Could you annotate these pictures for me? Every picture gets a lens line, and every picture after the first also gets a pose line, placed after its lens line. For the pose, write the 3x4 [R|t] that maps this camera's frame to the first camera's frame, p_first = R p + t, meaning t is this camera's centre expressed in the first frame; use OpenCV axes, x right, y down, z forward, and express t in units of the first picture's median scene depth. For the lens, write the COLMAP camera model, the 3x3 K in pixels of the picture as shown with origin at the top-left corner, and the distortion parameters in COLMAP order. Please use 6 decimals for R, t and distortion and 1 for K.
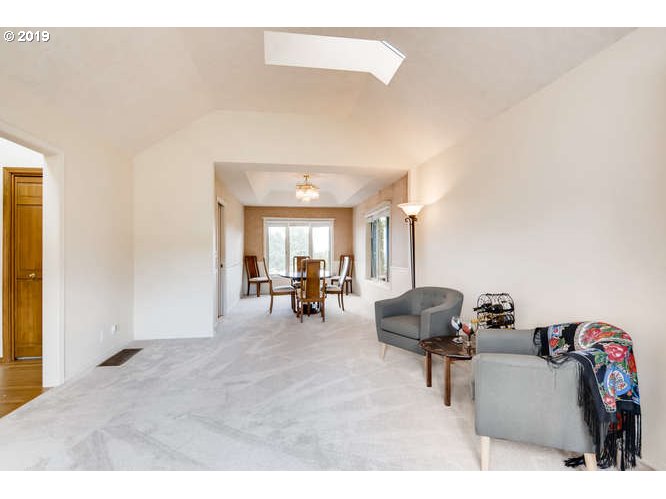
lens RADIAL K [[339.0, 0, 329.9], [0, 339.0, 249.2], [0, 0, 1]] dist [-0.002495, -0.000872]
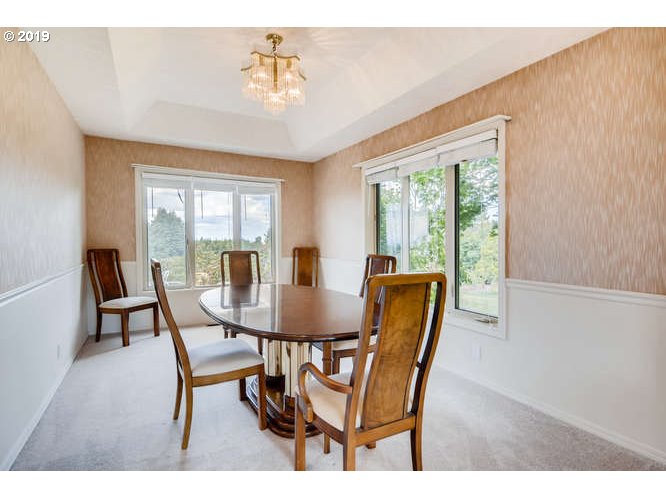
lens RADIAL K [[339.0, 0, 329.9], [0, 339.0, 249.2], [0, 0, 1]] dist [-0.002495, -0.000872]
pose [[0.937817, -0.003395, 0.347114, -0.109766], [-0.010953, 0.999165, 0.039366, -0.000208], [-0.346958, -0.040720, 0.936996, 0.483866]]
